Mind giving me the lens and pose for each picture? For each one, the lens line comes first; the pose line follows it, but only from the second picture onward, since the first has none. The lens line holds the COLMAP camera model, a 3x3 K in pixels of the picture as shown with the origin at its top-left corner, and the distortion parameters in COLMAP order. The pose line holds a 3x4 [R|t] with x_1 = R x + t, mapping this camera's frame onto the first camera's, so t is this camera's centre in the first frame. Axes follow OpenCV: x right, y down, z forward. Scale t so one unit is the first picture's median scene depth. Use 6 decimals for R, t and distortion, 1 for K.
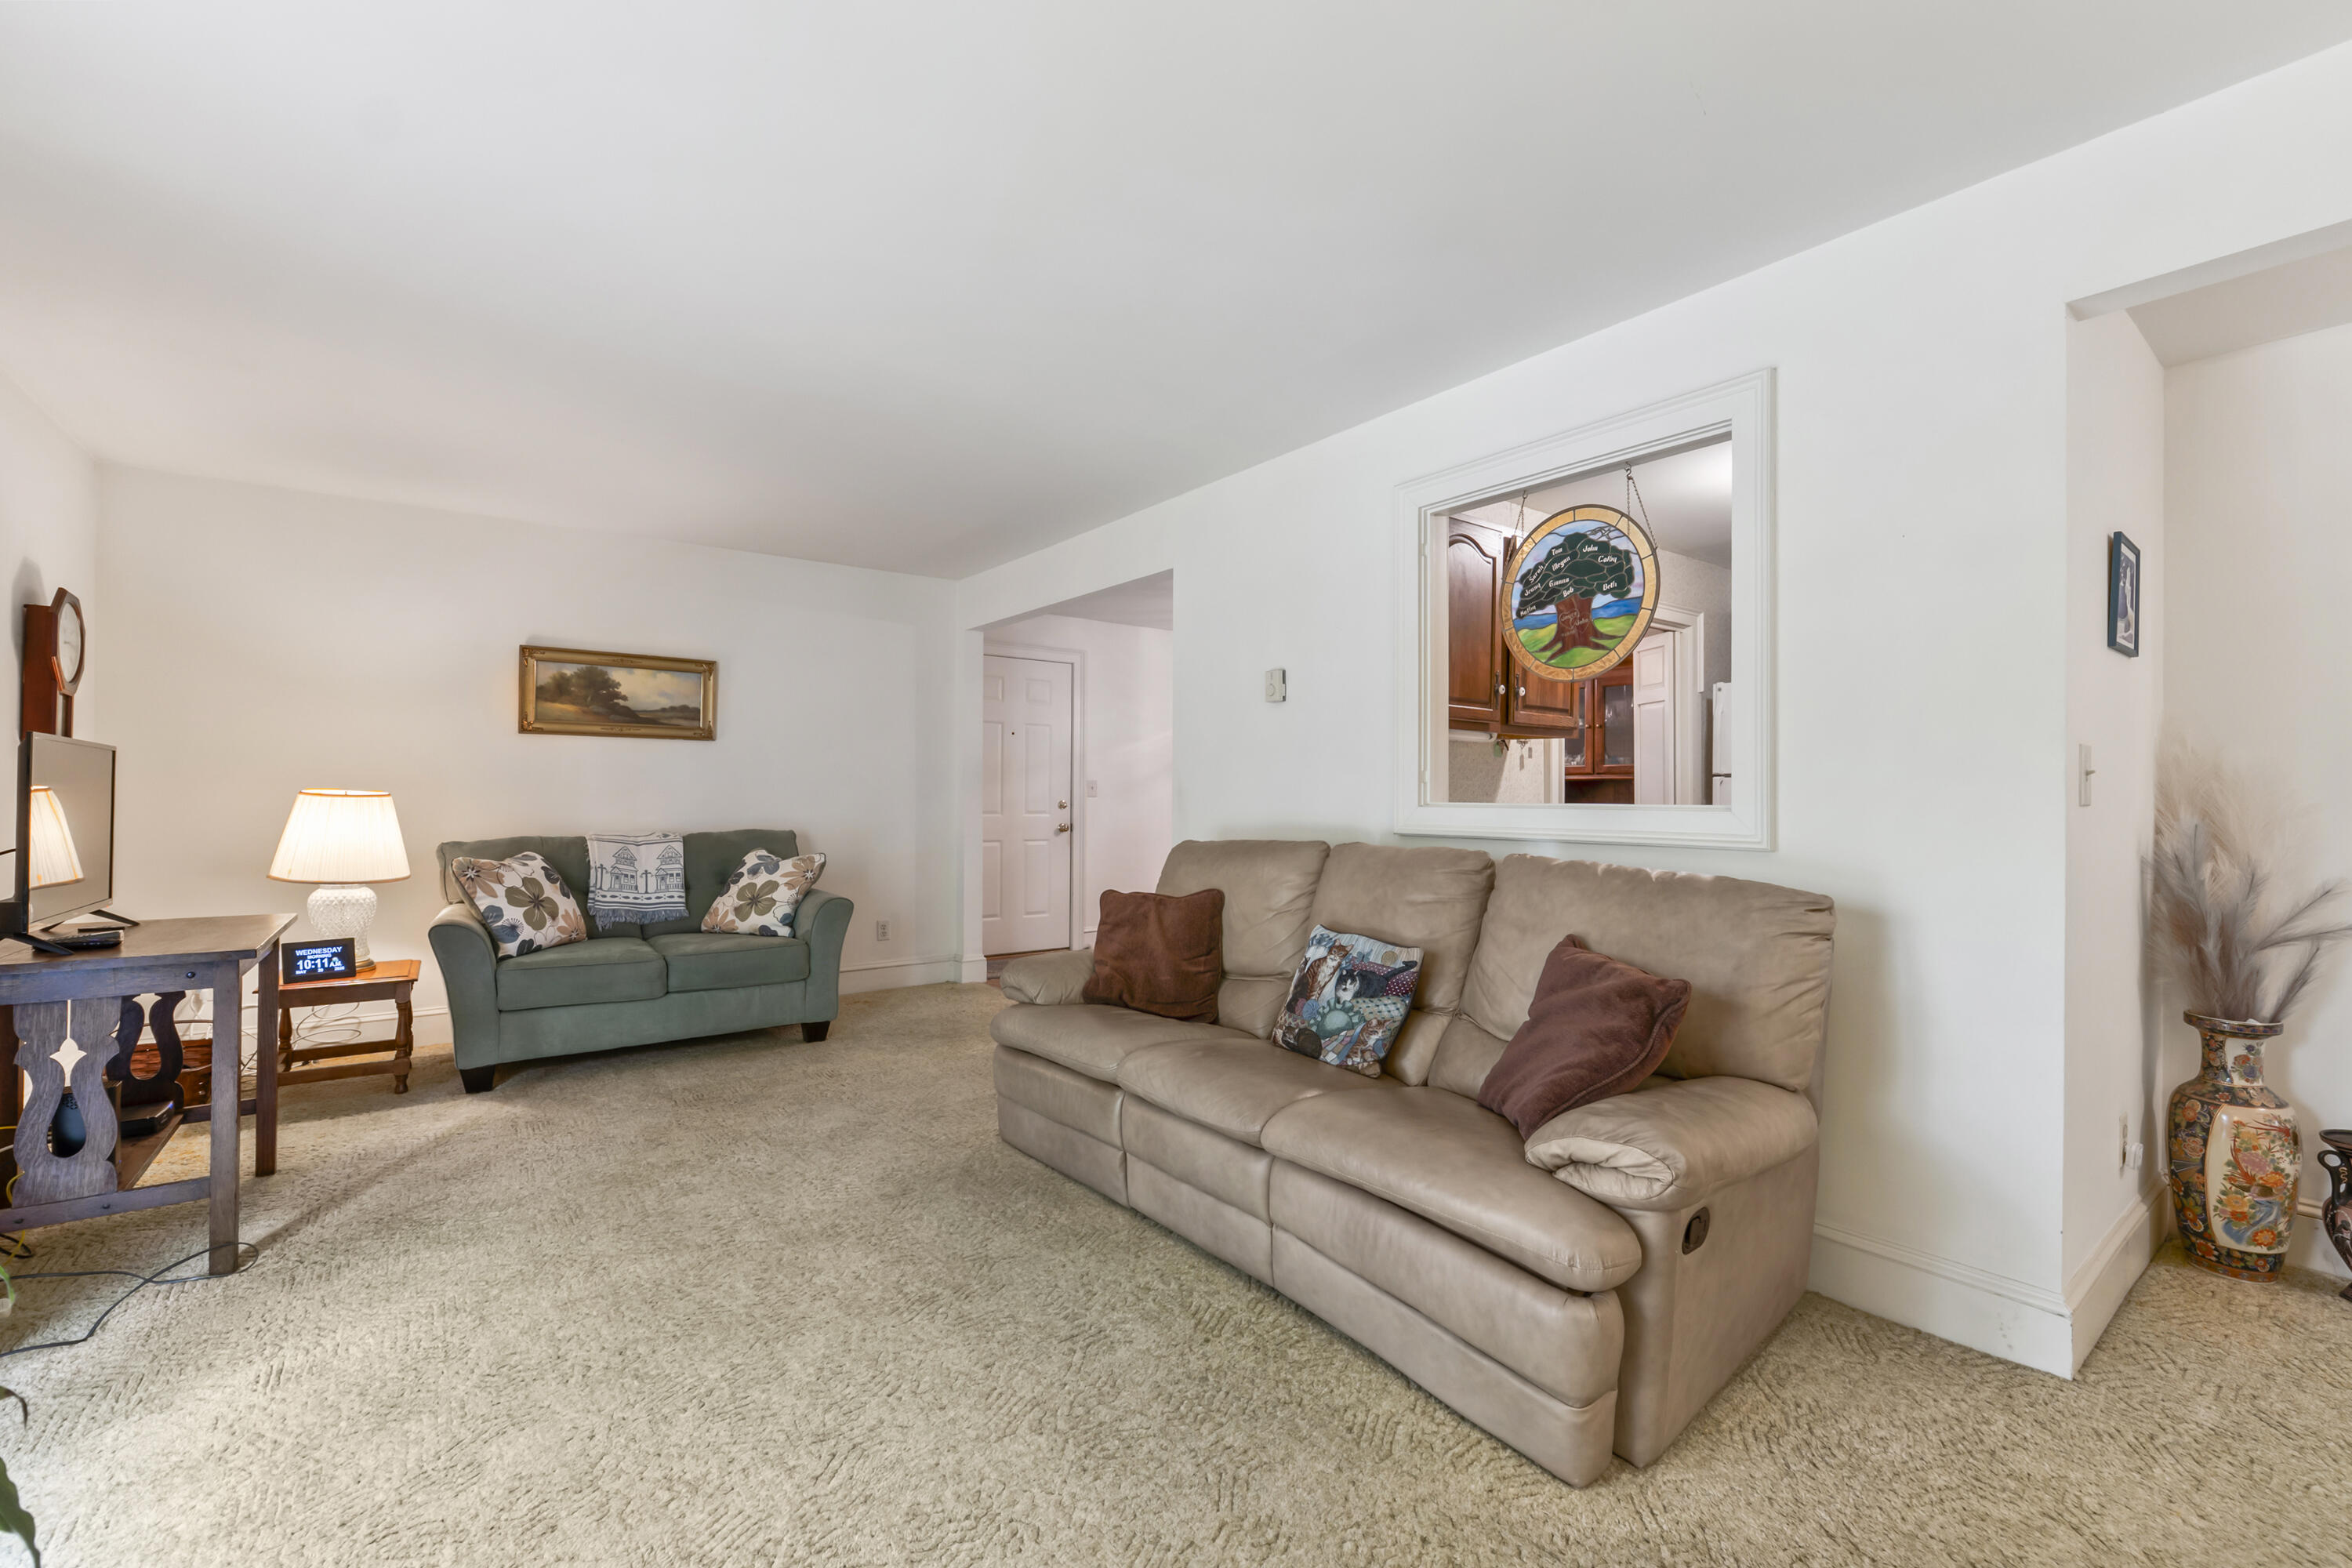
lens RADIAL K [[998.7, 0, 1180.4], [0, 998.7, 790.0], [0, 0, 1]] dist [-0.007163, 0.000098]
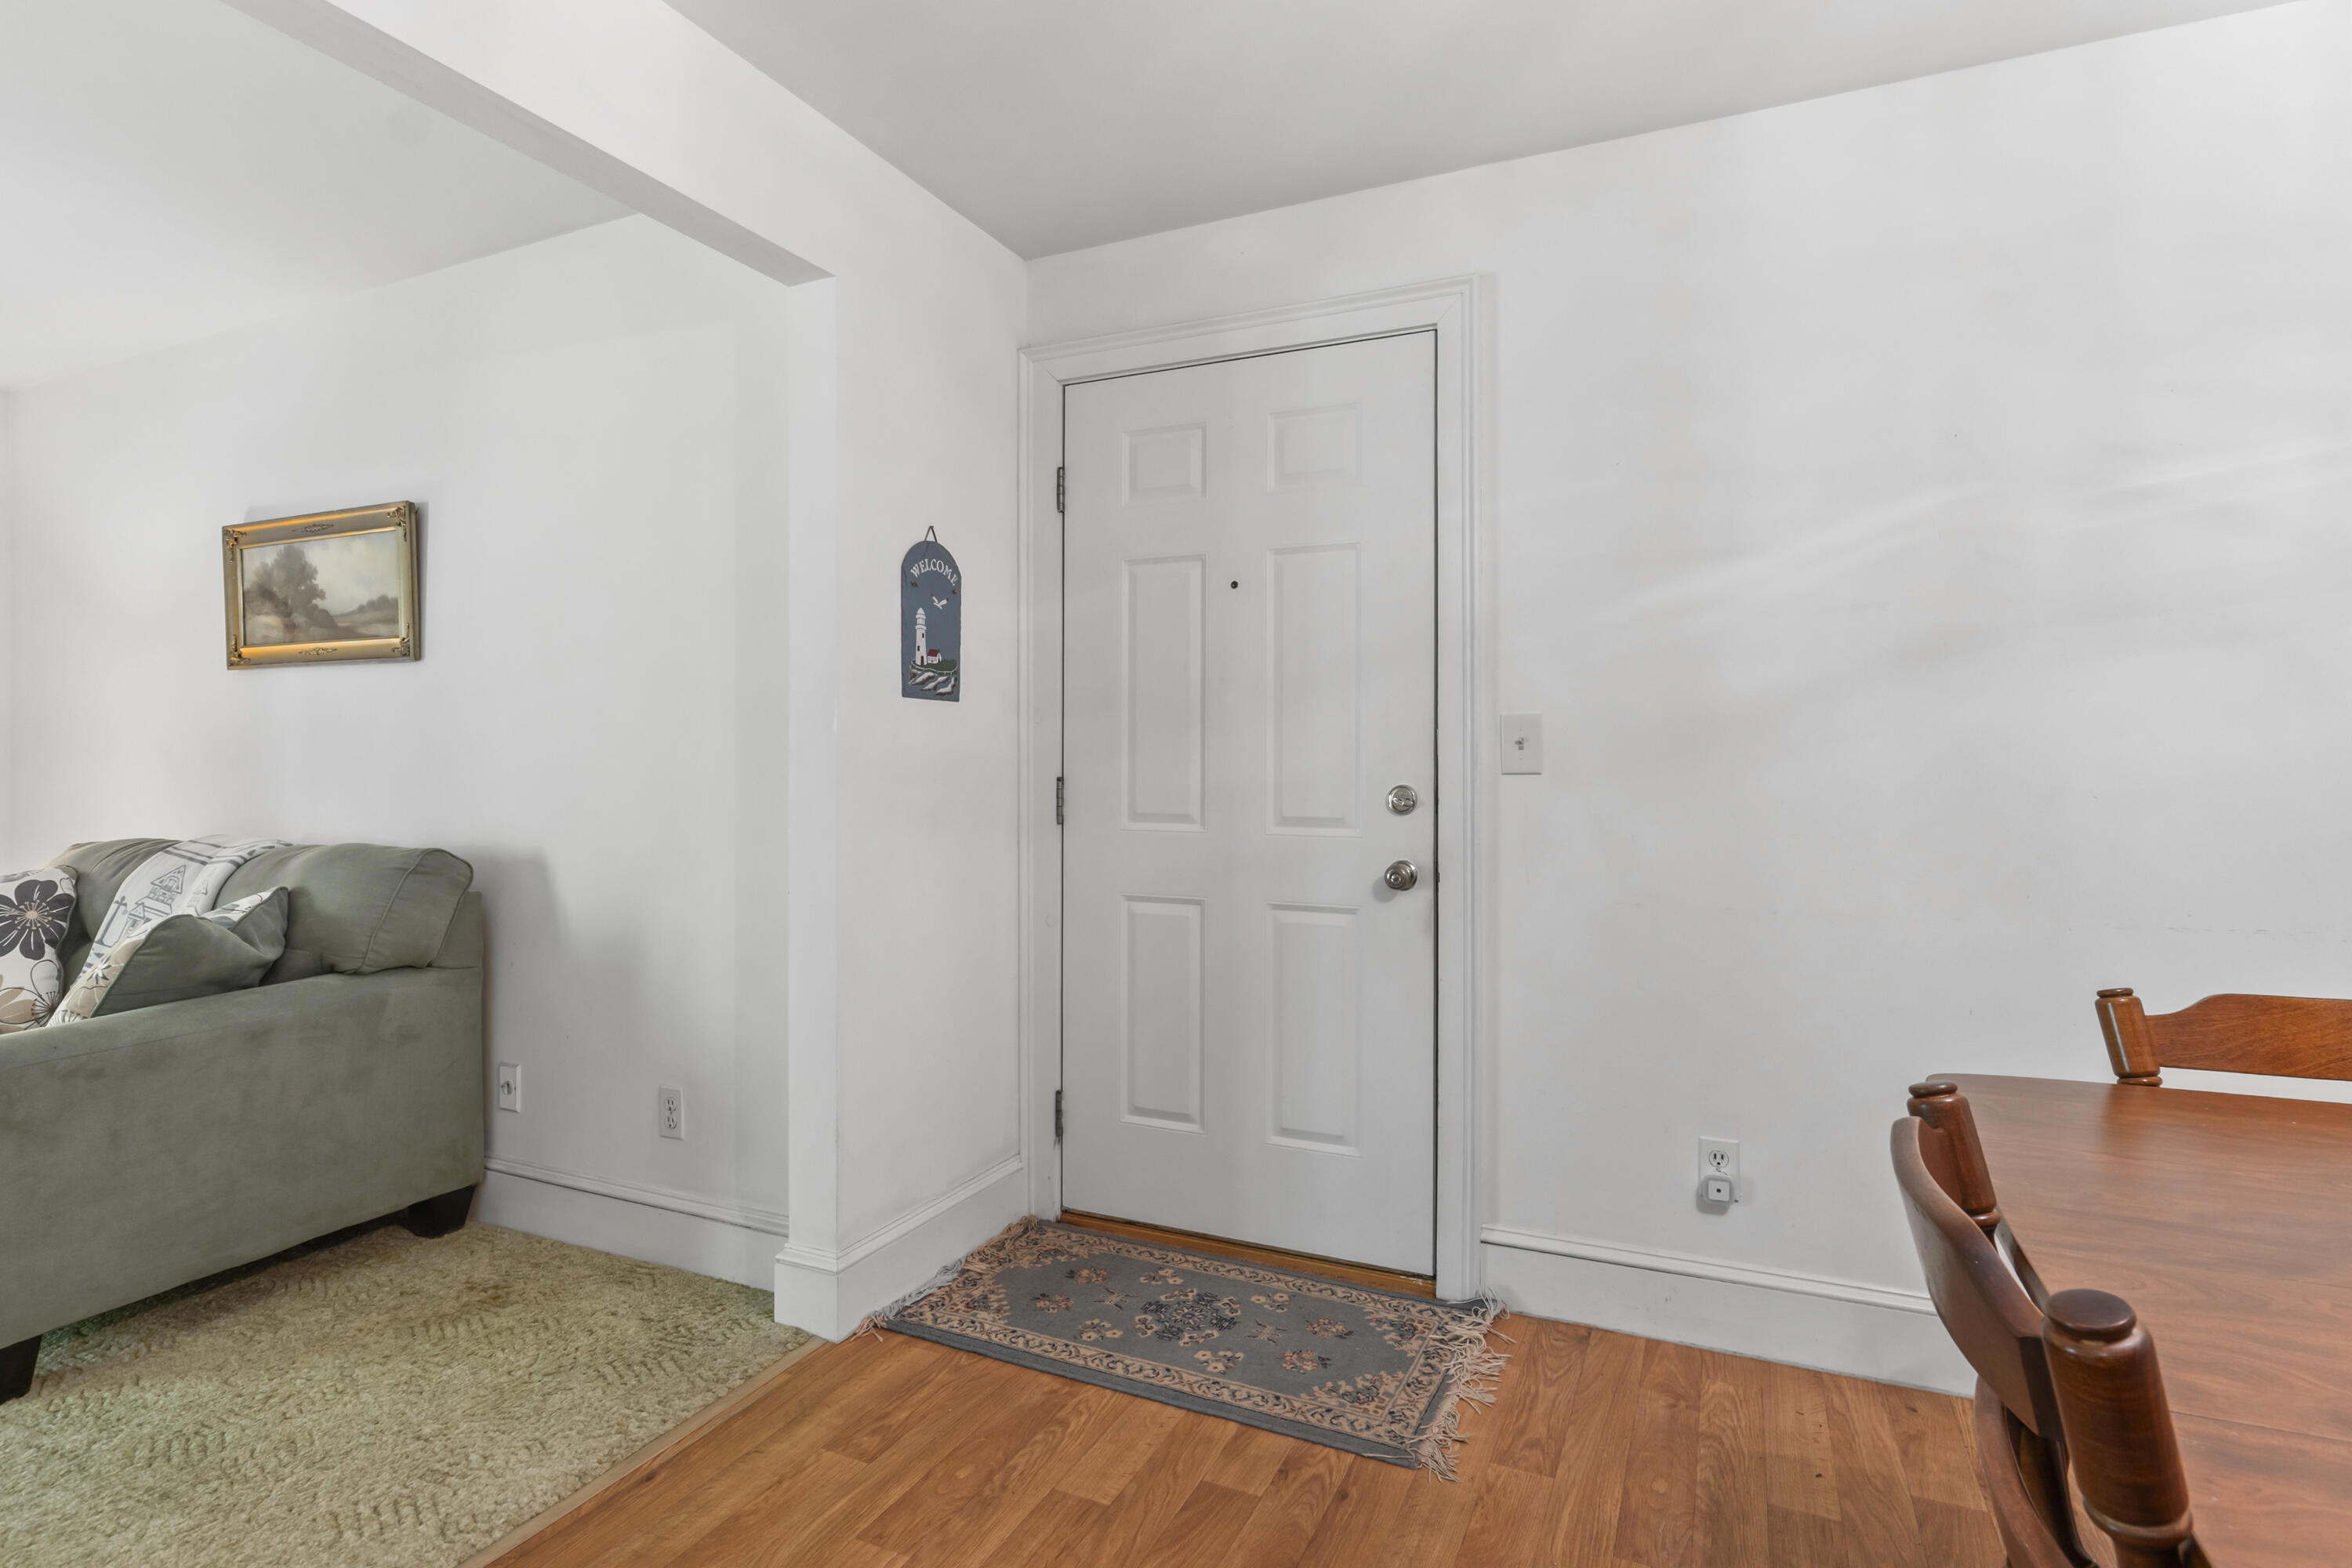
lens RADIAL K [[1187.7, 0, 1170.0], [0, 1187.7, 771.4], [0, 0, 1]] dist [-0.001885, -0.000523]
pose [[0.458320, 0.004412, -0.888776, 0.231163], [0.008761, 0.999917, 0.009482, 0.003221], [0.888744, -0.012132, 0.458243, 1.070855]]
